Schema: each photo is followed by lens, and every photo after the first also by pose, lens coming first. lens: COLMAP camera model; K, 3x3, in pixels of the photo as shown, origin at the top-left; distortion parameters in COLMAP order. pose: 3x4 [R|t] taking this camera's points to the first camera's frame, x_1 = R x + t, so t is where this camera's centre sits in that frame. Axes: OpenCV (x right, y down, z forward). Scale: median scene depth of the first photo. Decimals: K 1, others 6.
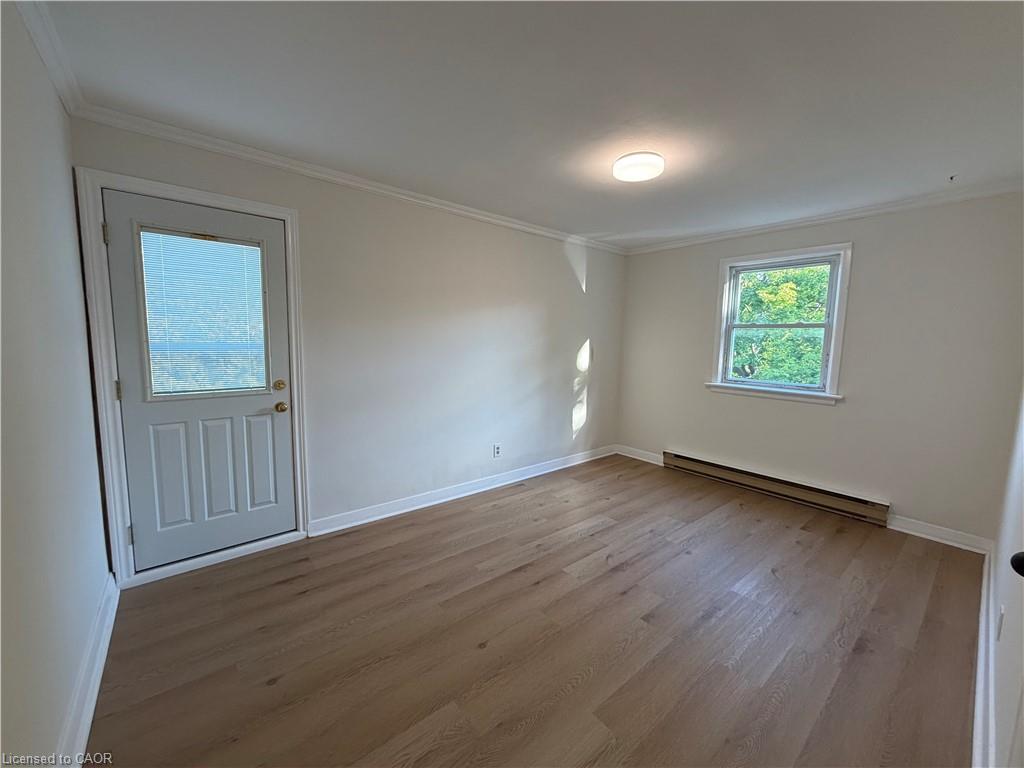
lens RADIAL K [[408.3, 0, 504.7], [0, 408.3, 384.2], [0, 0, 1]] dist [0.001825, -0.000028]
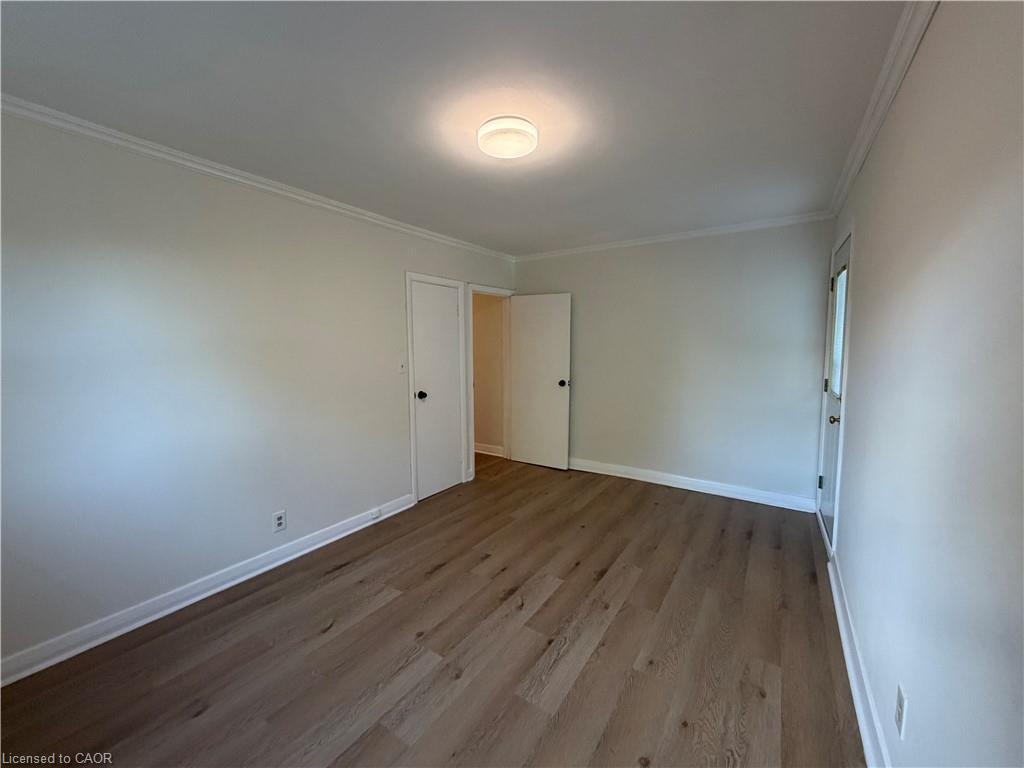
lens RADIAL K [[408.3, 0, 502.3], [0, 408.3, 381.0], [0, 0, 1]] dist [0.001825, -0.000028]
pose [[-0.960252, 0.008190, -0.279015, 0.429176], [-0.045114, 0.981875, 0.184083, -0.151657], [0.275465, 0.189354, -0.942478, 1.390070]]
